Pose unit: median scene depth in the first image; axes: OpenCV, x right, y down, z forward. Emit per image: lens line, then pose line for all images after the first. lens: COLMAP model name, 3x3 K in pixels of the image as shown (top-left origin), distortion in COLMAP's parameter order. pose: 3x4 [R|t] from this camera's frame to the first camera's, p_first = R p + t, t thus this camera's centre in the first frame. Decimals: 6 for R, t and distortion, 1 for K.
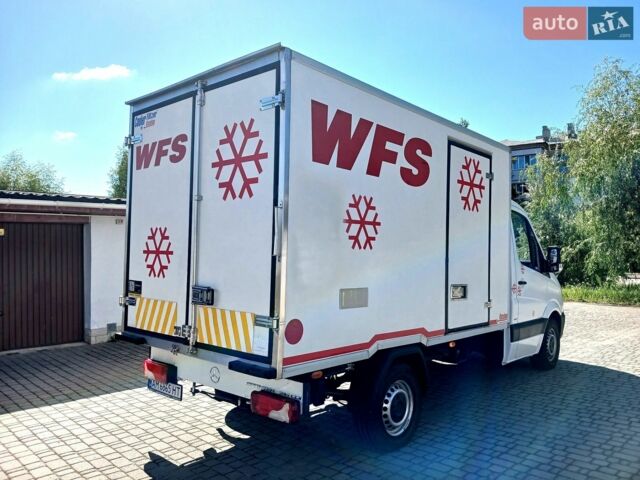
lens RADIAL K [[487.3, 0, 319.2], [0, 487.3, 238.3], [0, 0, 1]] dist [0.130783, -0.004933]
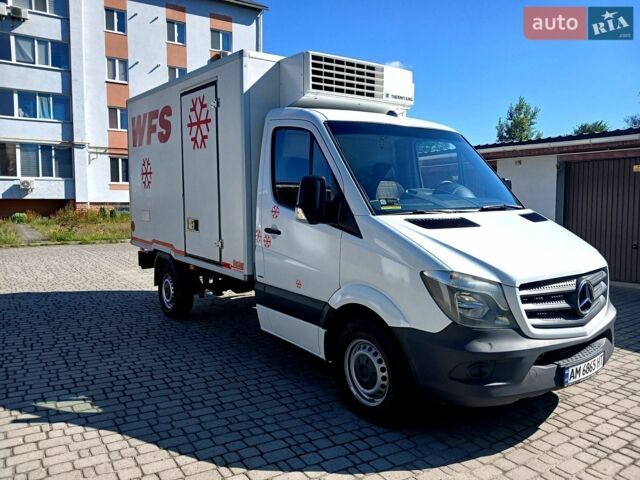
lens RADIAL K [[512.7, 0, 320.4], [0, 512.7, 240.2], [0, 0, 1]] dist [0.037725, -0.046194]
pose [[-0.194141, 0.088802, -0.976946, 1.725337], [0.034017, 0.995905, 0.083765, 0.069011], [0.980384, -0.016971, -0.196367, 1.891940]]
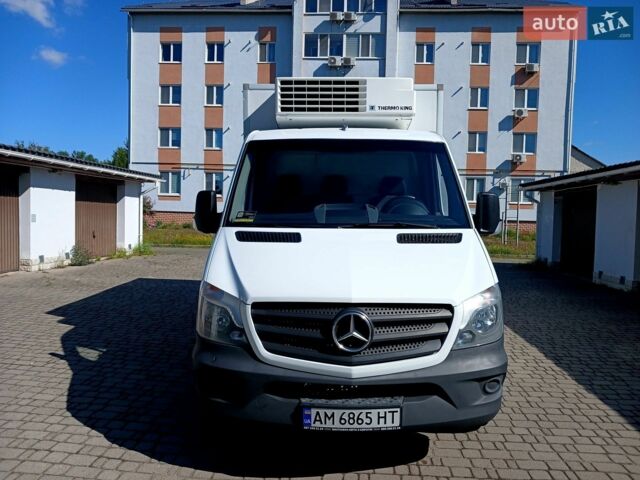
lens RADIAL K [[501.8, 0, 310.2], [0, 501.8, 237.8], [0, 0, 1]] dist [0.013774, -0.015009]
pose [[-0.764804, 0.026690, -0.643710, 1.311603], [0.007242, 0.999435, 0.032834, 0.093764], [0.644222, 0.020450, -0.764565, 2.635456]]
